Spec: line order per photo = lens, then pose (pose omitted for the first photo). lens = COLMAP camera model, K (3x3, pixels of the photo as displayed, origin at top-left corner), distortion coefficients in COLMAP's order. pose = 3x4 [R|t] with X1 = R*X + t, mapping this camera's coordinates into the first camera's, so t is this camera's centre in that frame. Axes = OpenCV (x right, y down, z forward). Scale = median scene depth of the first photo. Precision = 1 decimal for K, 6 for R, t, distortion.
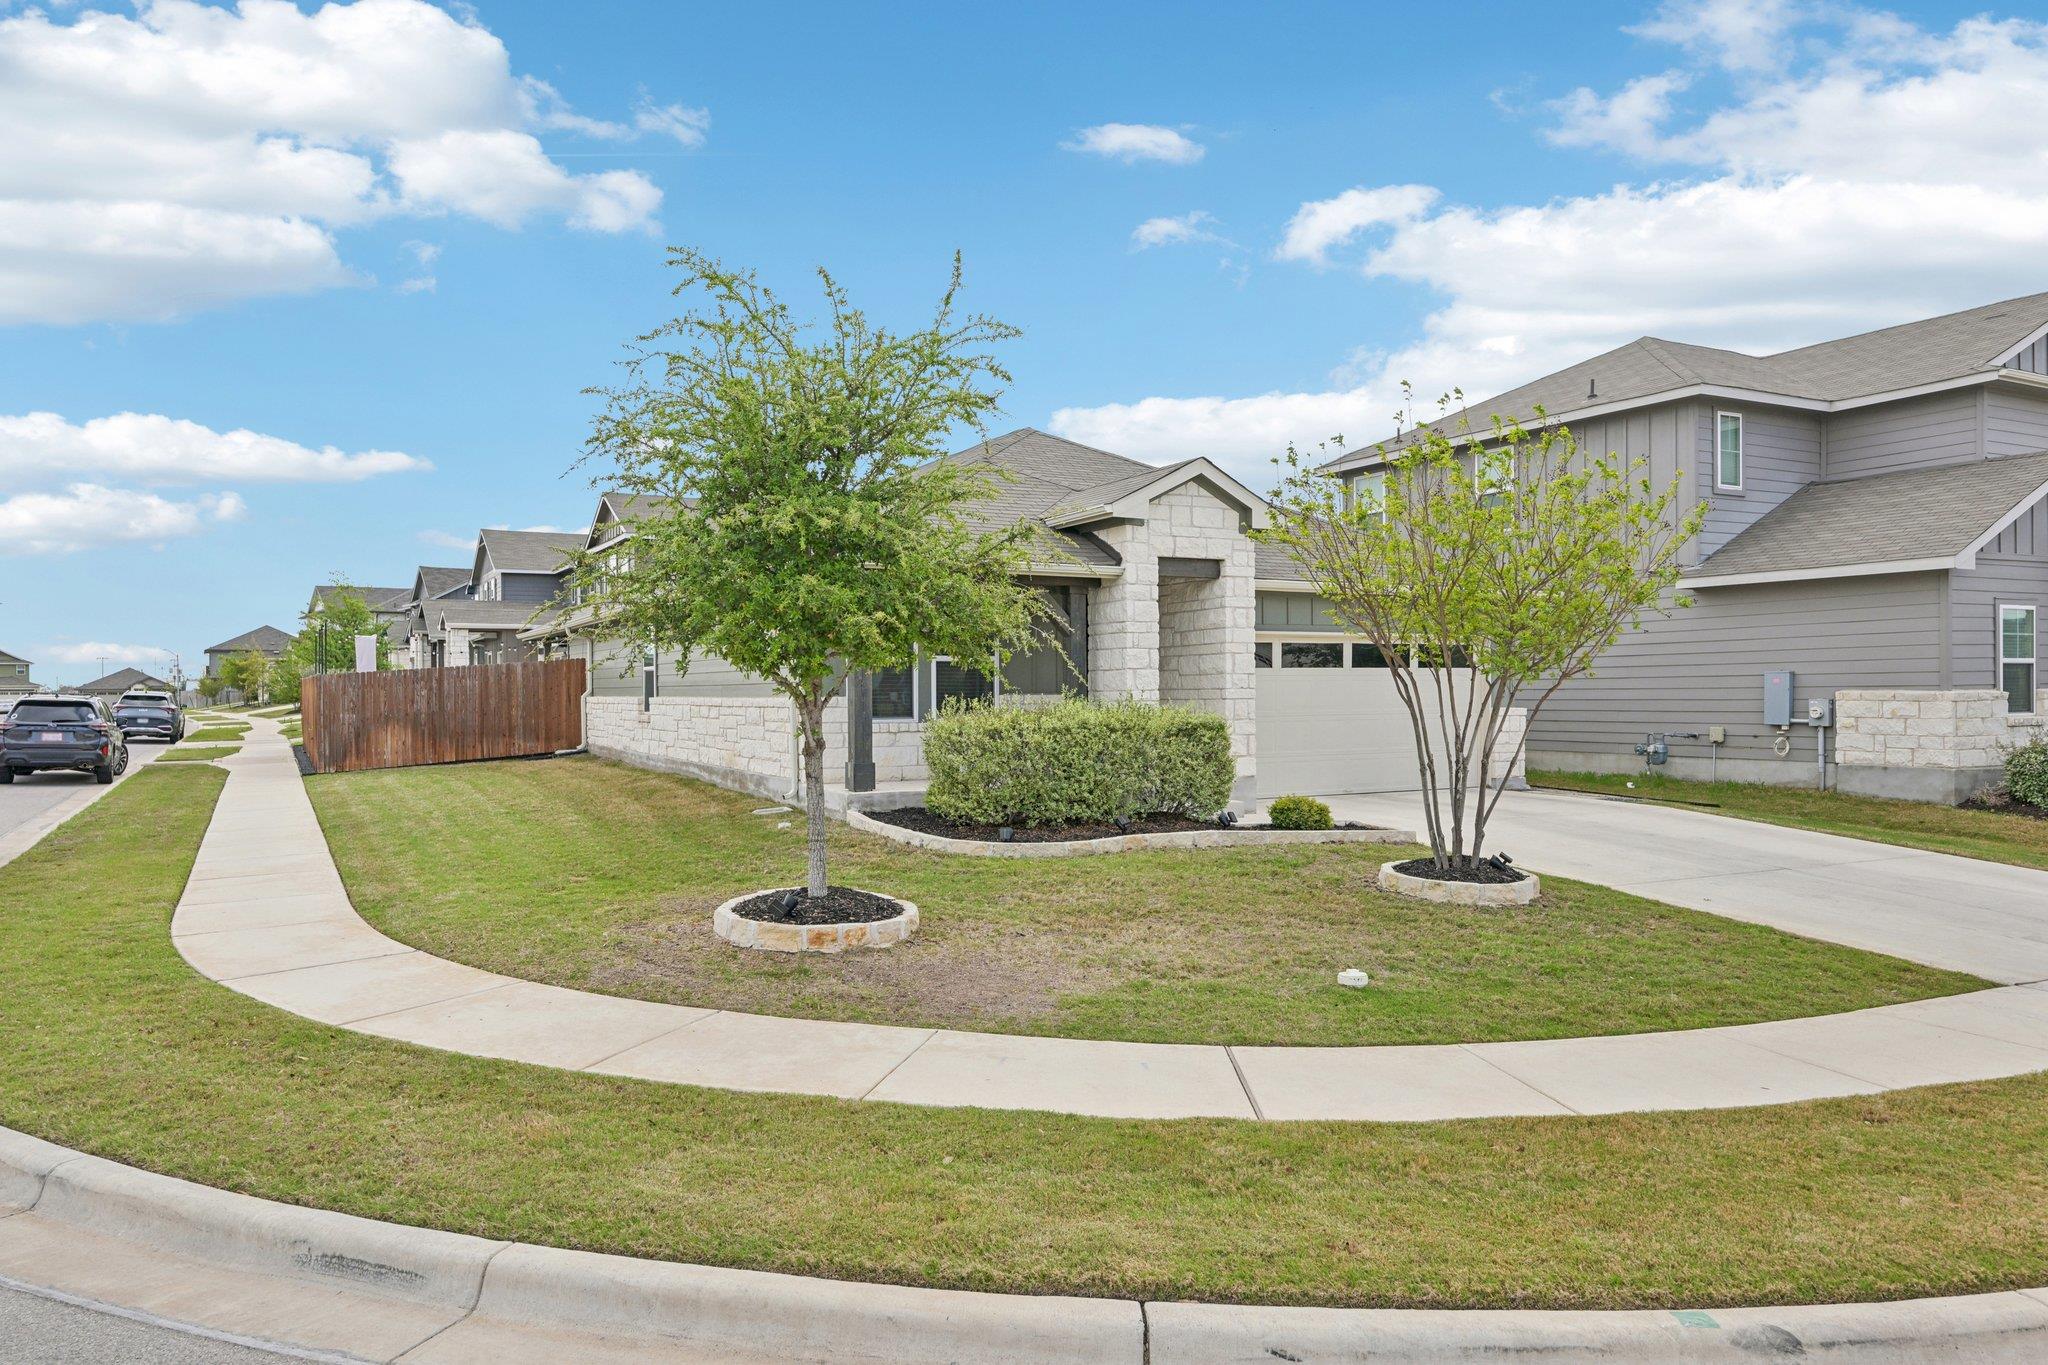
lens RADIAL K [[1425.6, 0, 1021.3], [0, 1425.6, 672.2], [0, 0, 1]] dist [-0.000012, 0.002730]
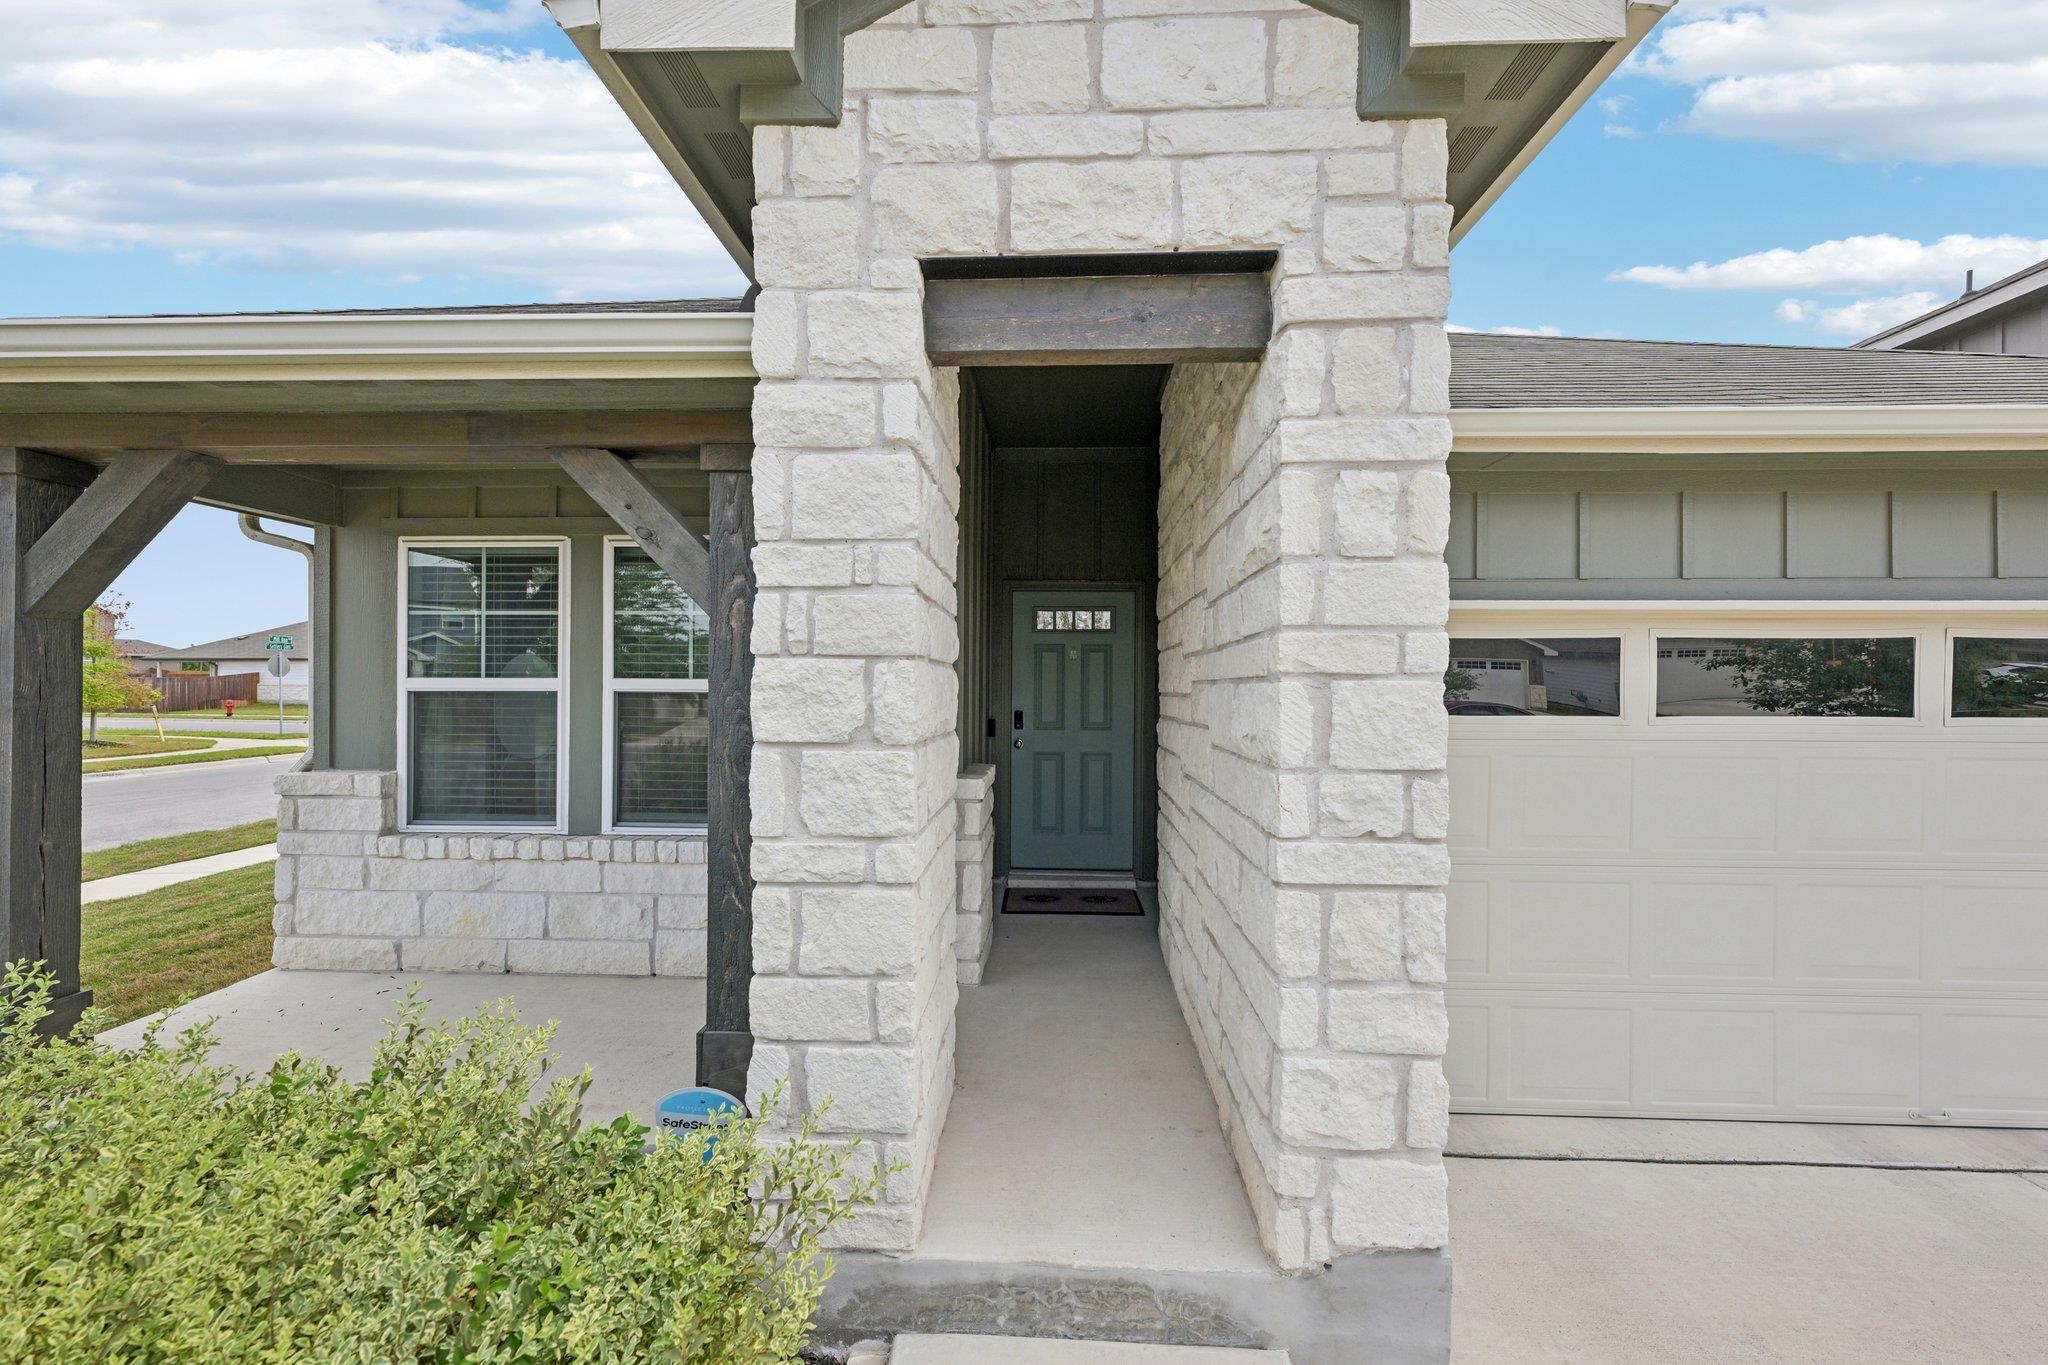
lens RADIAL K [[815.6, 0, 1025.2], [0, 815.6, 681.9], [0, 0, 1]] dist [0.003262, -0.000336]
pose [[0.864225, 0.009990, -0.503007, 0.170898], [-0.003946, 0.999907, 0.013080, -0.014000], [0.503091, -0.009319, 0.864183, 0.862572]]
